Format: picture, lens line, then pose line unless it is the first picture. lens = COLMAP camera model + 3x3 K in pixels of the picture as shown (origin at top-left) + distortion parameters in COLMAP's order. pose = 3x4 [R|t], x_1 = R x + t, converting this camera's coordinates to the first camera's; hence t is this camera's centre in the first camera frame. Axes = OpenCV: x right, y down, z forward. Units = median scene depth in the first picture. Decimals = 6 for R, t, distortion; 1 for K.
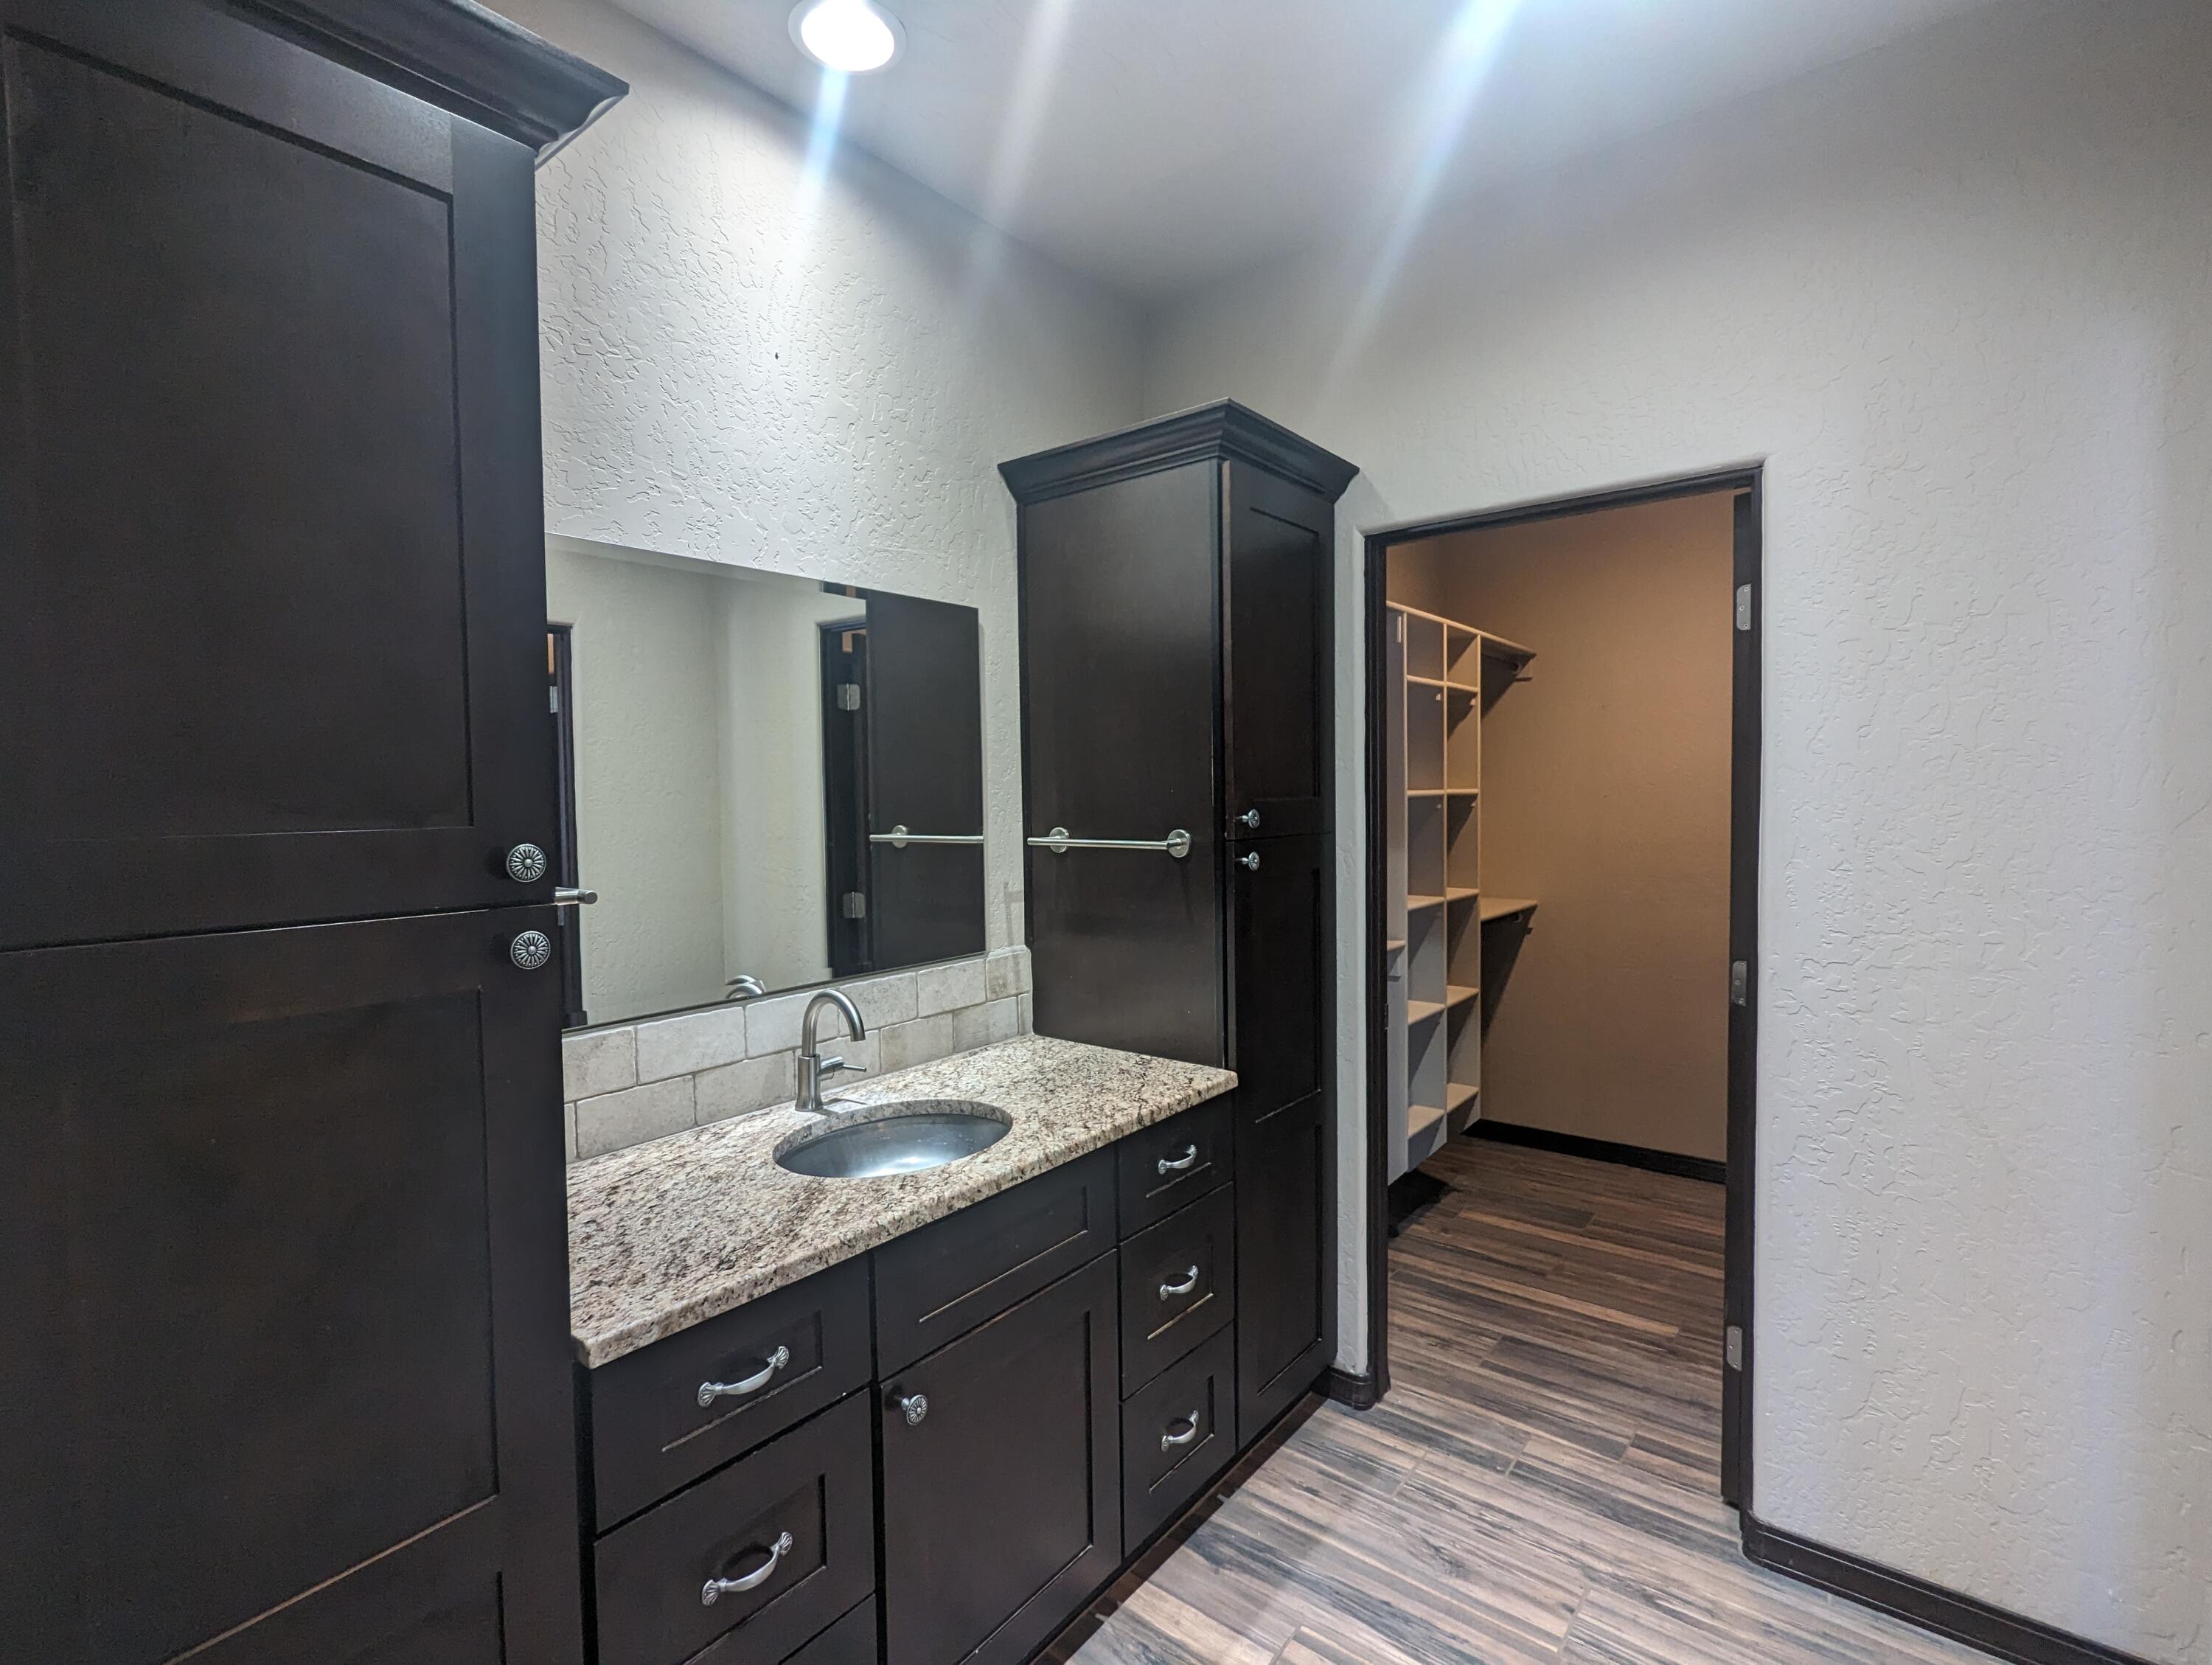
lens RADIAL K [[1045.5, 0, 1110.7], [0, 1045.5, 831.9], [0, 0, 1]] dist [0.000084, 0.001043]
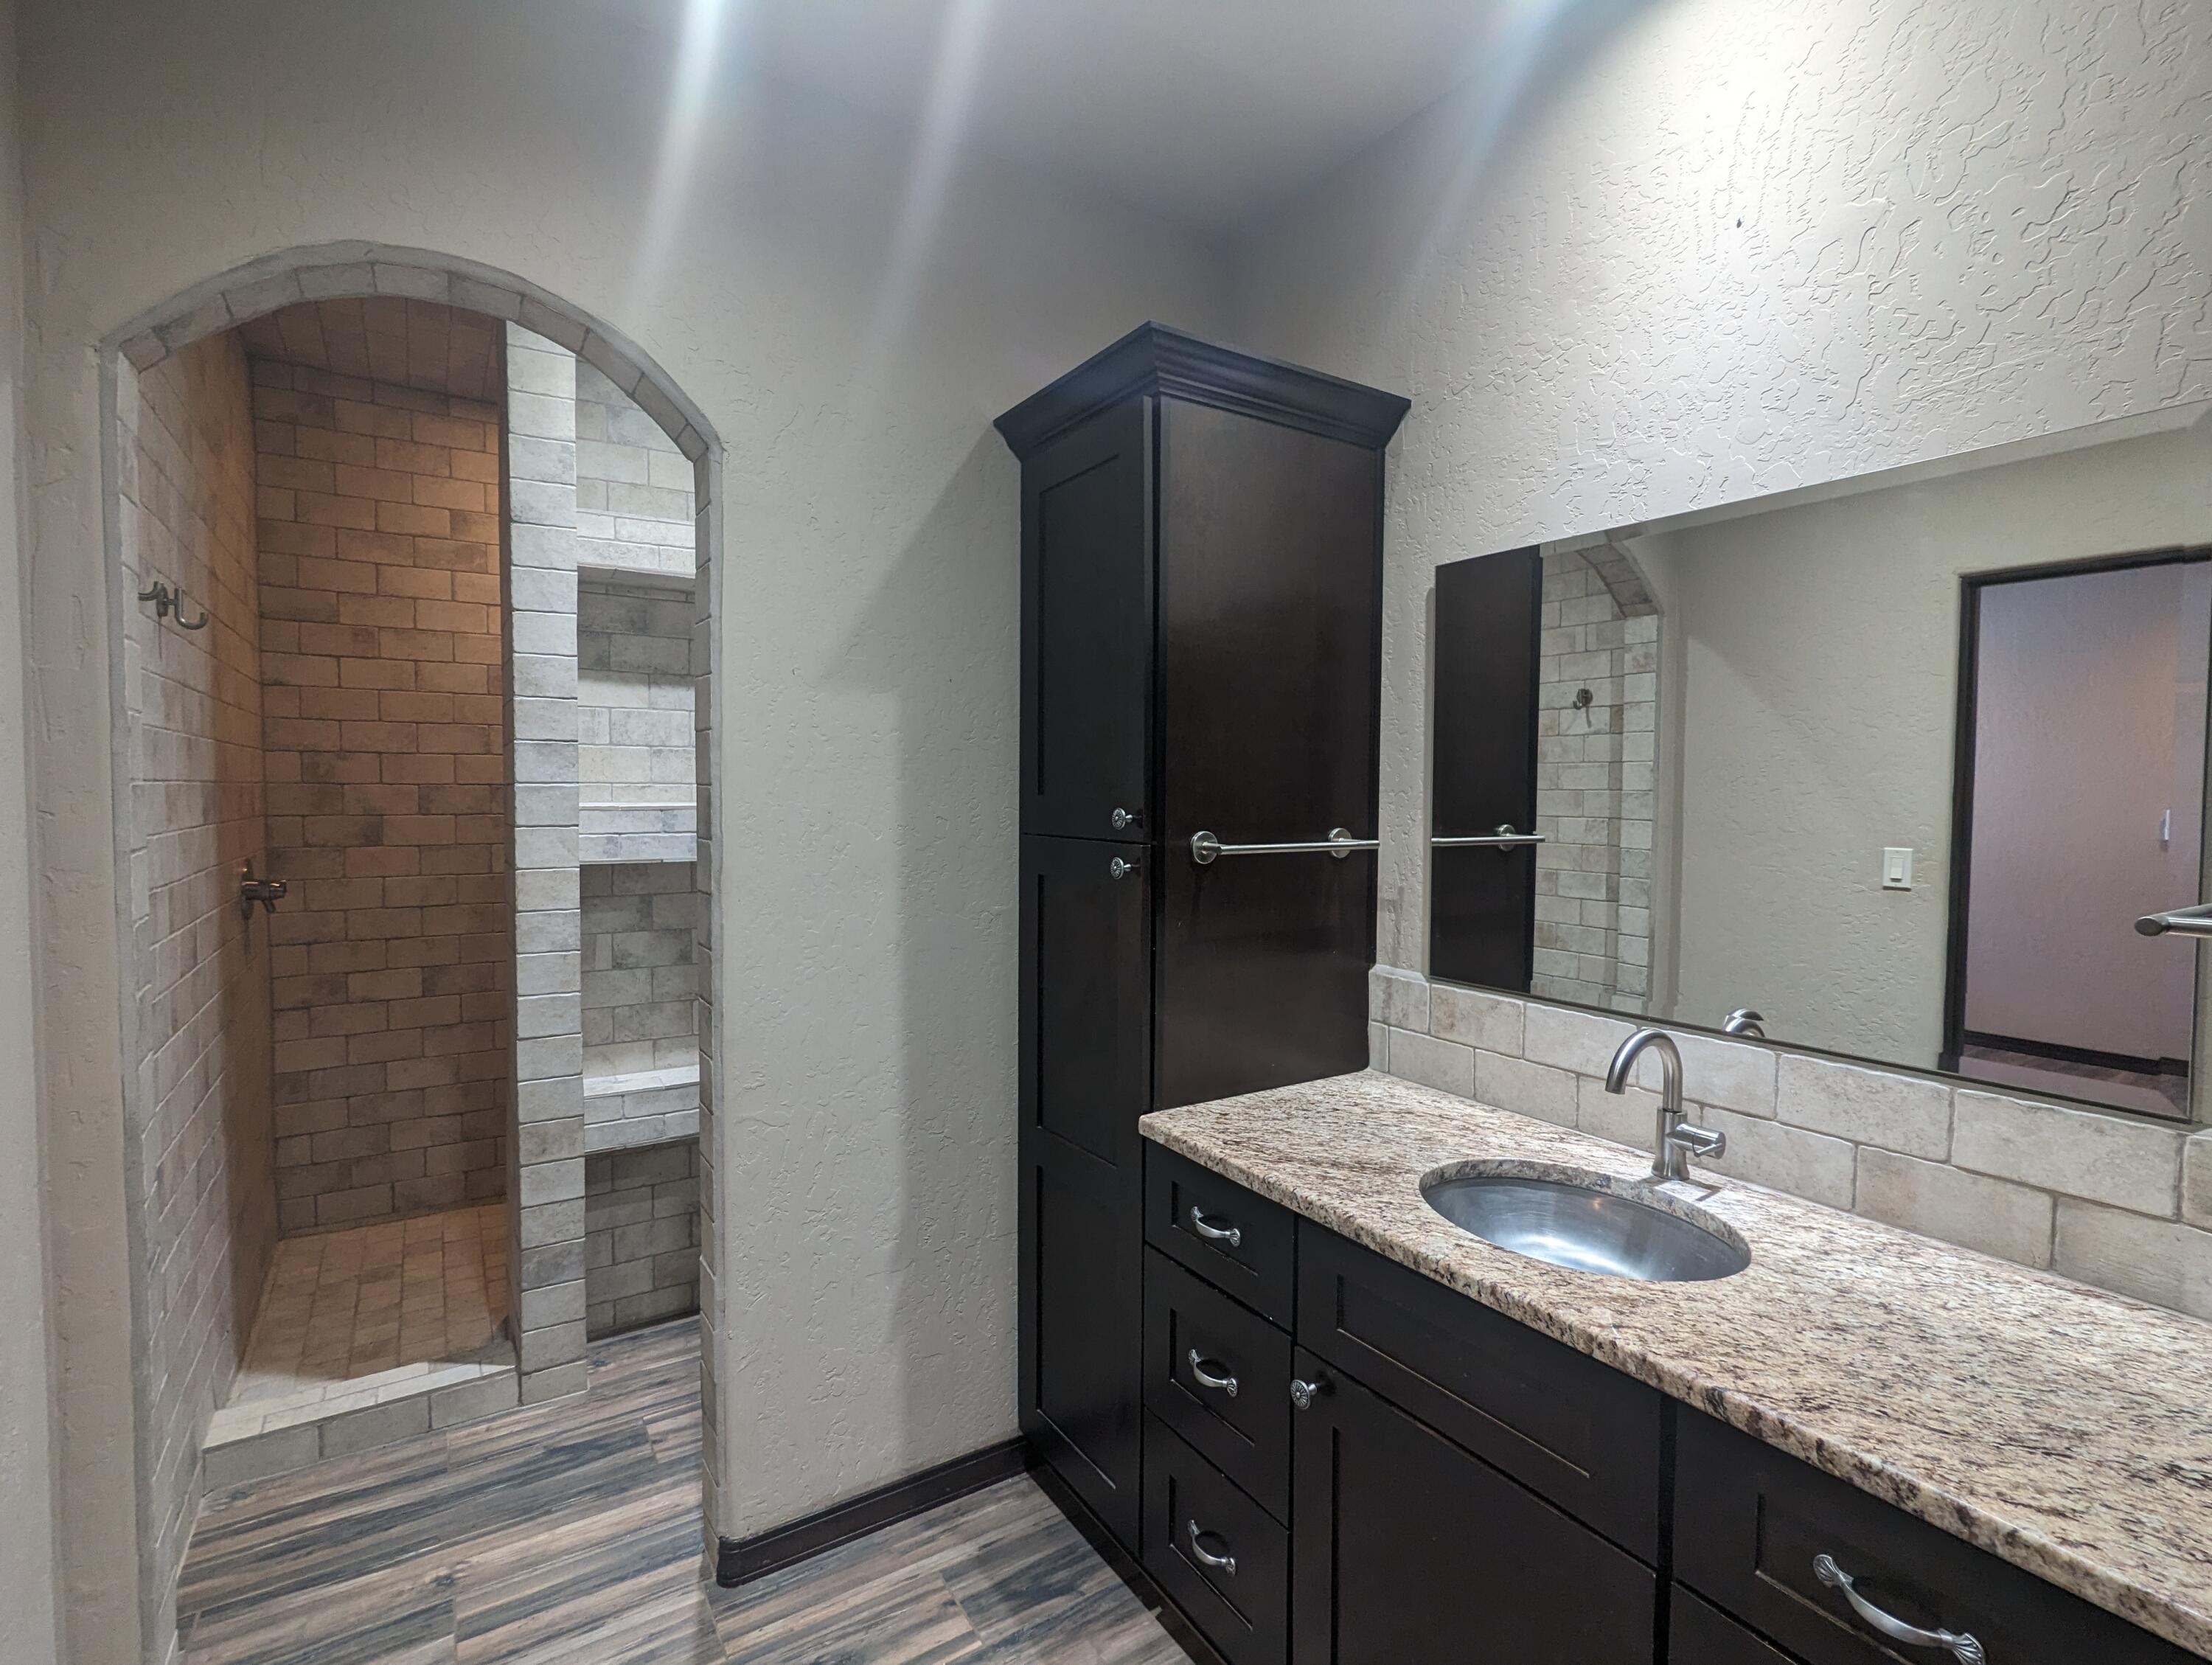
lens RADIAL K [[1045.5, 0, 1108.1], [0, 1045.5, 829.9], [0, 0, 1]] dist [0.000084, 0.001043]
pose [[-0.315003, 0.051235, -0.947707, 0.676561], [-0.041240, 0.996860, 0.067600, -0.041443], [0.948194, 0.060378, -0.311900, 0.937501]]
